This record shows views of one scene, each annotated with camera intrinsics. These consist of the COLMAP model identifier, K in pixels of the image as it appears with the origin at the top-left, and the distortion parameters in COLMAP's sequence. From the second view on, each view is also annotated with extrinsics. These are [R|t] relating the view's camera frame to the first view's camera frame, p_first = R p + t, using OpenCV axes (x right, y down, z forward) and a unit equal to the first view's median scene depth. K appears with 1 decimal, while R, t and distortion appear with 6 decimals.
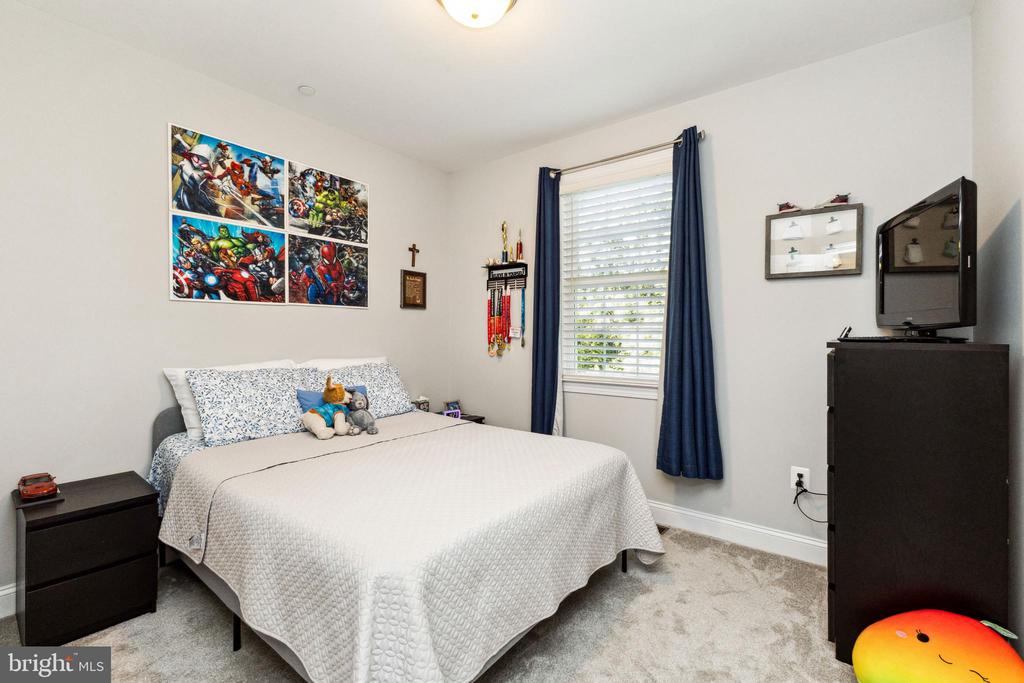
lens RADIAL K [[445.4, 0, 511.7], [0, 445.4, 338.8], [0, 0, 1]] dist [0.001014, -0.000687]
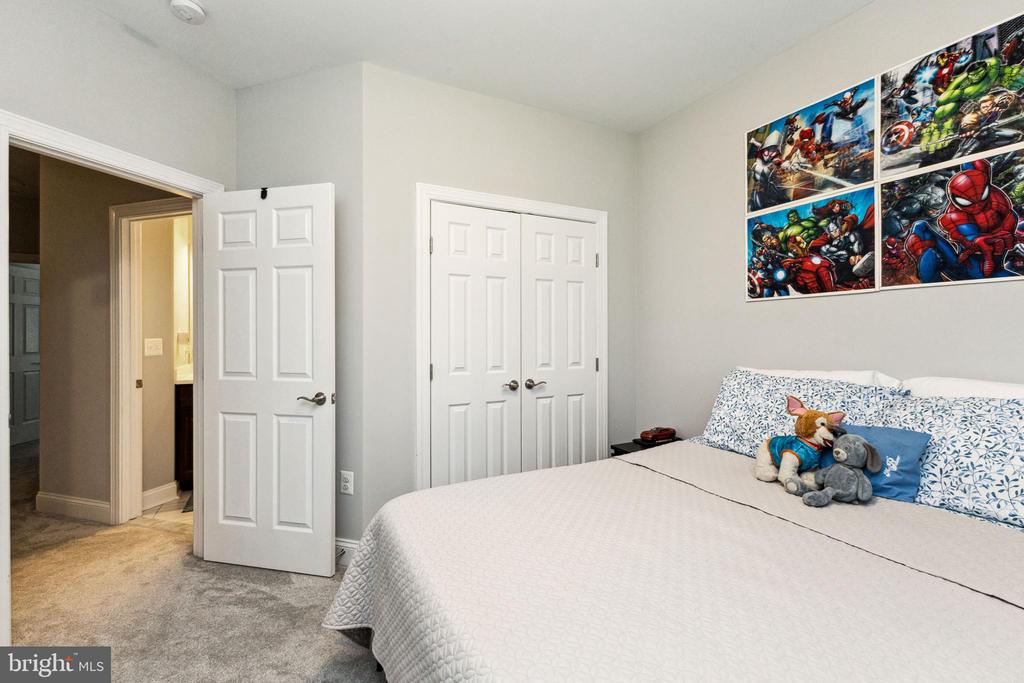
lens RADIAL K [[445.4, 0, 513.2], [0, 445.4, 335.2], [0, 0, 1]] dist [0.001014, -0.000687]
pose [[-0.423908, 0.006276, -0.905683, 0.362326], [-0.002275, 0.999965, 0.007995, -0.013364], [0.905702, 0.005449, -0.423879, 0.832065]]
